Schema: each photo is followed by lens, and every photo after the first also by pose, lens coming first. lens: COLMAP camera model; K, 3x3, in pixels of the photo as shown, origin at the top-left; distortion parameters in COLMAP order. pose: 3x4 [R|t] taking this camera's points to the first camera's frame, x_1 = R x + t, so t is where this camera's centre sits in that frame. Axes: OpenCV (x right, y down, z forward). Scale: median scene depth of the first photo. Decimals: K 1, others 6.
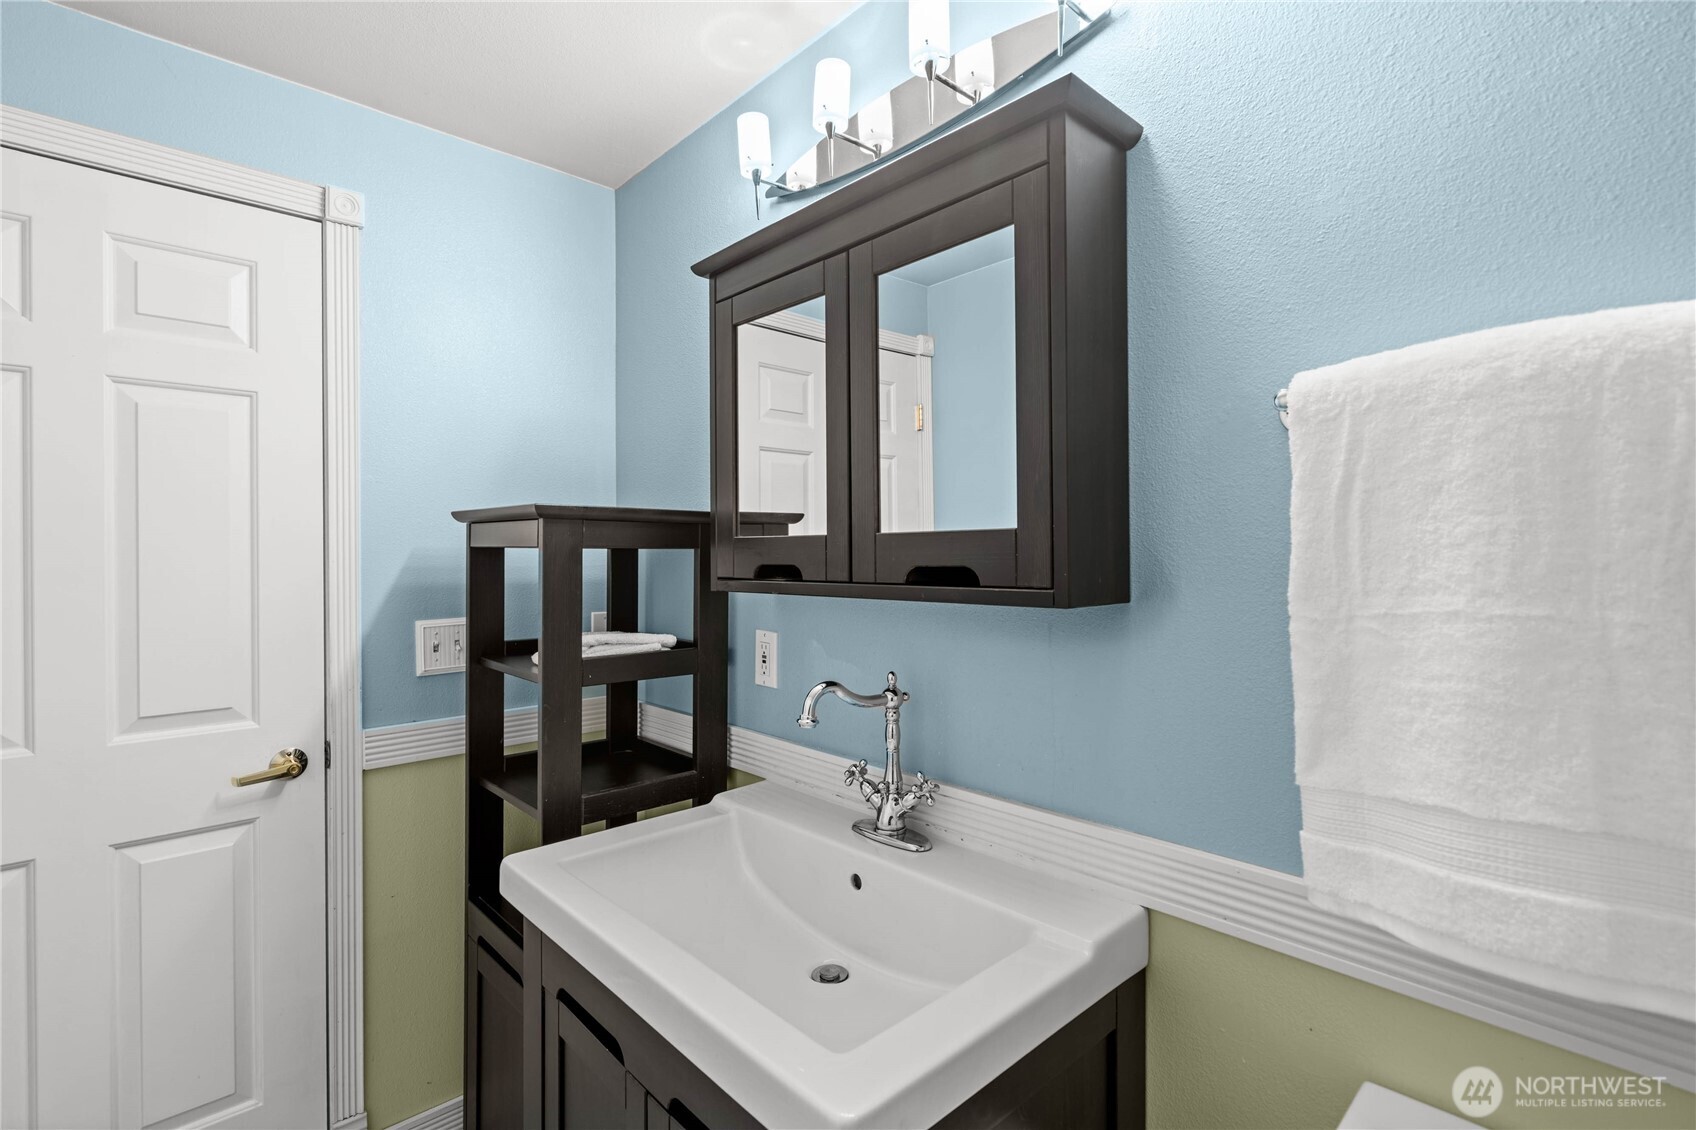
lens RADIAL K [[782.0, 0, 842.0], [0, 782.0, 559.1], [0, 0, 1]] dist [-0.001109, -0.000070]
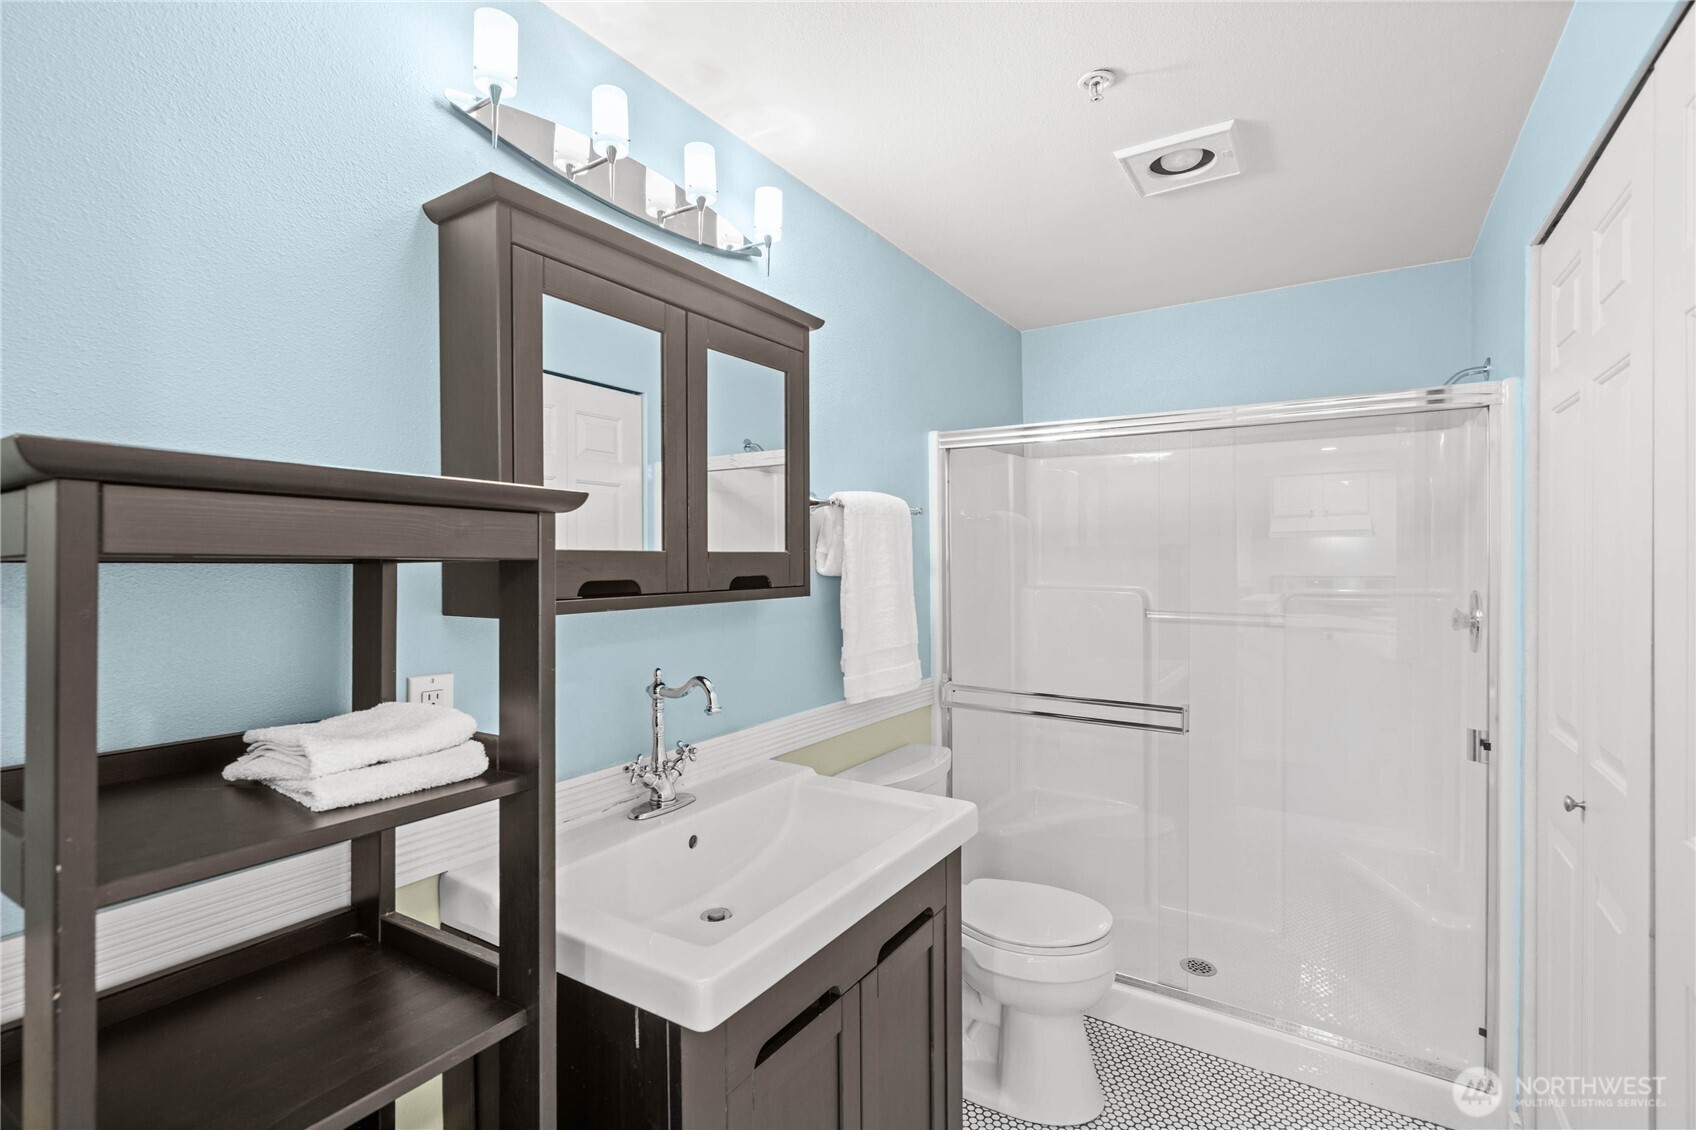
lens RADIAL K [[790.4, 0, 838.0], [0, 790.4, 568.0], [0, 0, 1]] dist [-0.000934, -0.000431]
pose [[-0.245152, -0.004356, 0.969475, -1.205232], [0.012147, 0.999898, 0.007564, -0.013050], [-0.969409, 0.013630, -0.245074, 1.073575]]
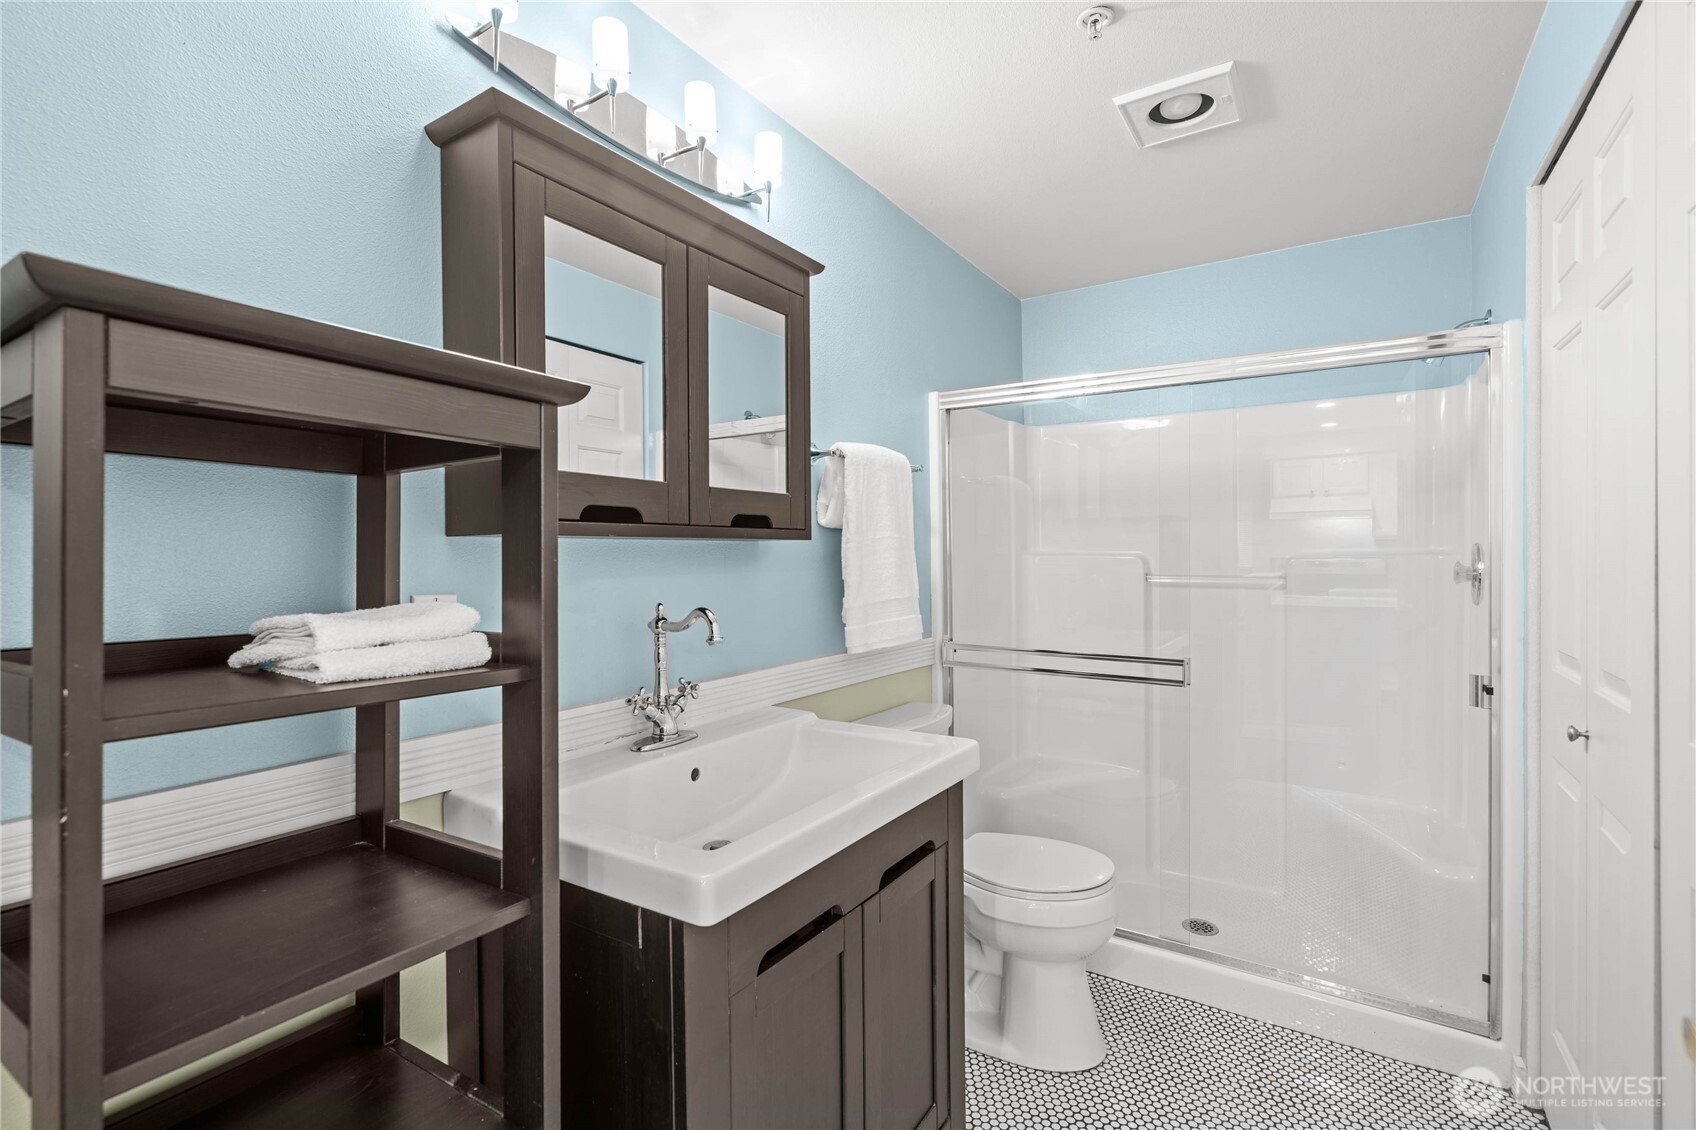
lens RADIAL K [[787.7, 0, 834.7], [0, 787.7, 564.2], [0, 0, 1]] dist [-0.001118, -0.000015]
pose [[-0.239992, -0.002676, 0.970771, -1.205039], [0.015213, 0.999863, 0.006517, 0.084376], [-0.970656, 0.016332, -0.239918, 1.074946]]
